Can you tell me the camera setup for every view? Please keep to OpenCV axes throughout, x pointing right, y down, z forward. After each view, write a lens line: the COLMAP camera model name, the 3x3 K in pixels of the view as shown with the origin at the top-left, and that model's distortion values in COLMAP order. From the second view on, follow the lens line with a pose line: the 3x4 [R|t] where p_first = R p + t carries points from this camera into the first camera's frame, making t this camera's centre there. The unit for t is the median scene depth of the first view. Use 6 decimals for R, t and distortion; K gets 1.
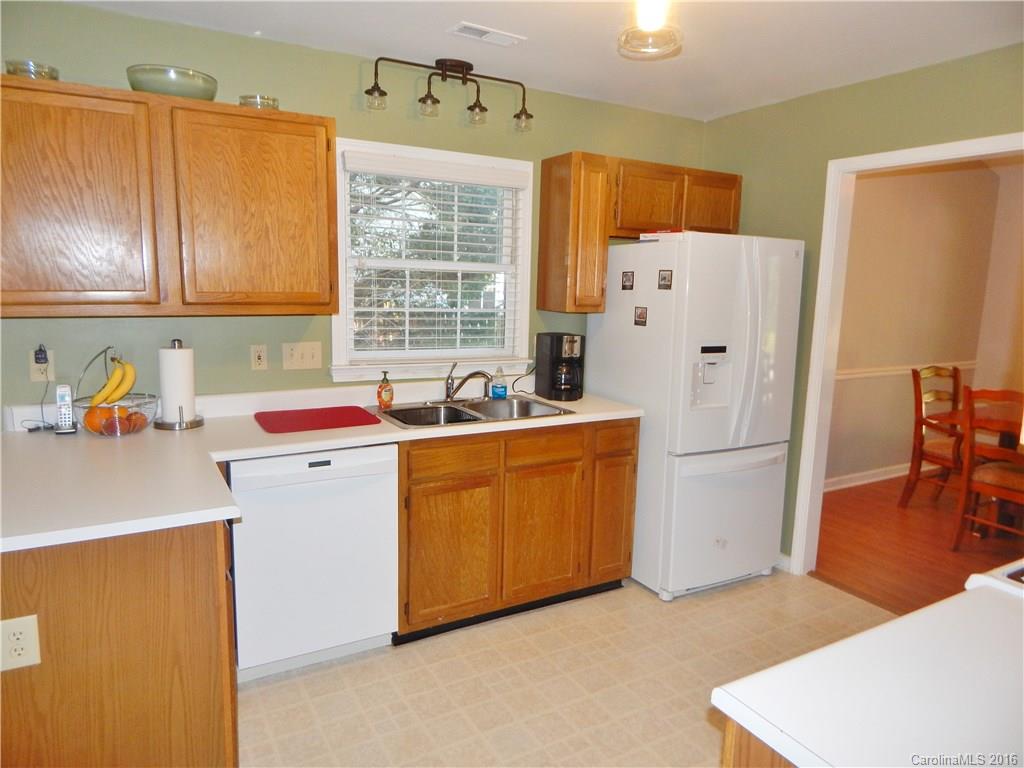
lens RADIAL K [[681.3, 0, 511.4], [0, 681.3, 381.4], [0, 0, 1]] dist [0.006170, -0.007672]
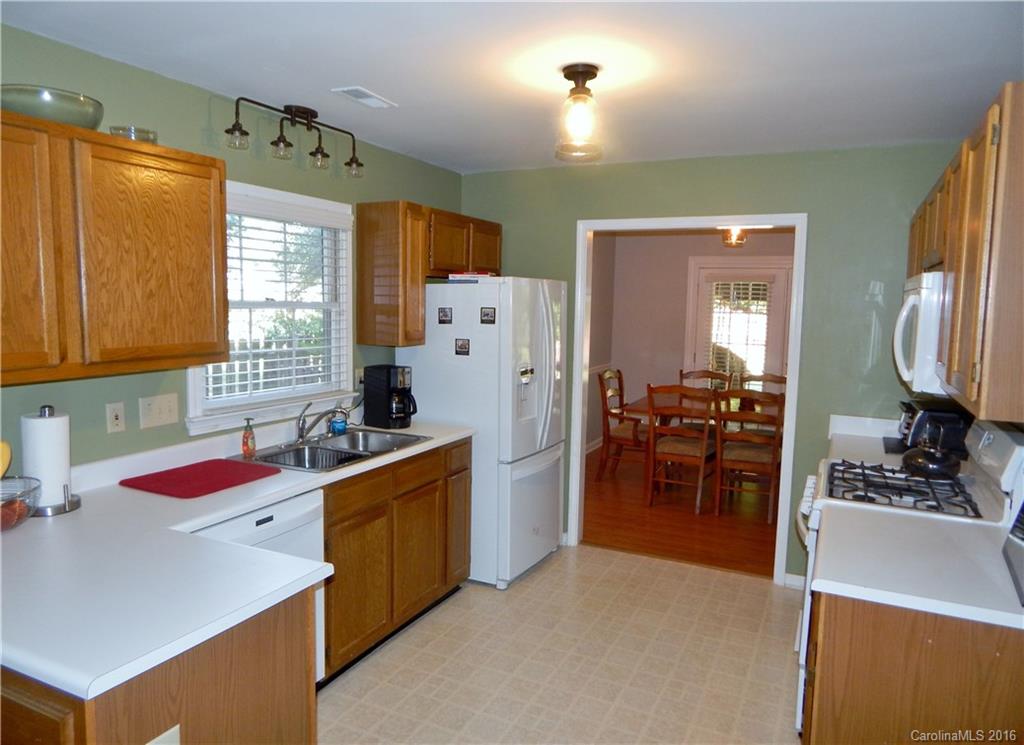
lens RADIAL K [[696.3, 0, 518.0], [0, 696.3, 370.6], [0, 0, 1]] dist [0.010932, -0.012927]
pose [[0.826170, -0.067800, 0.559327, -0.418217], [0.087682, 0.996110, -0.008769, -0.039955], [-0.556557, 0.056288, 0.828901, -0.021943]]
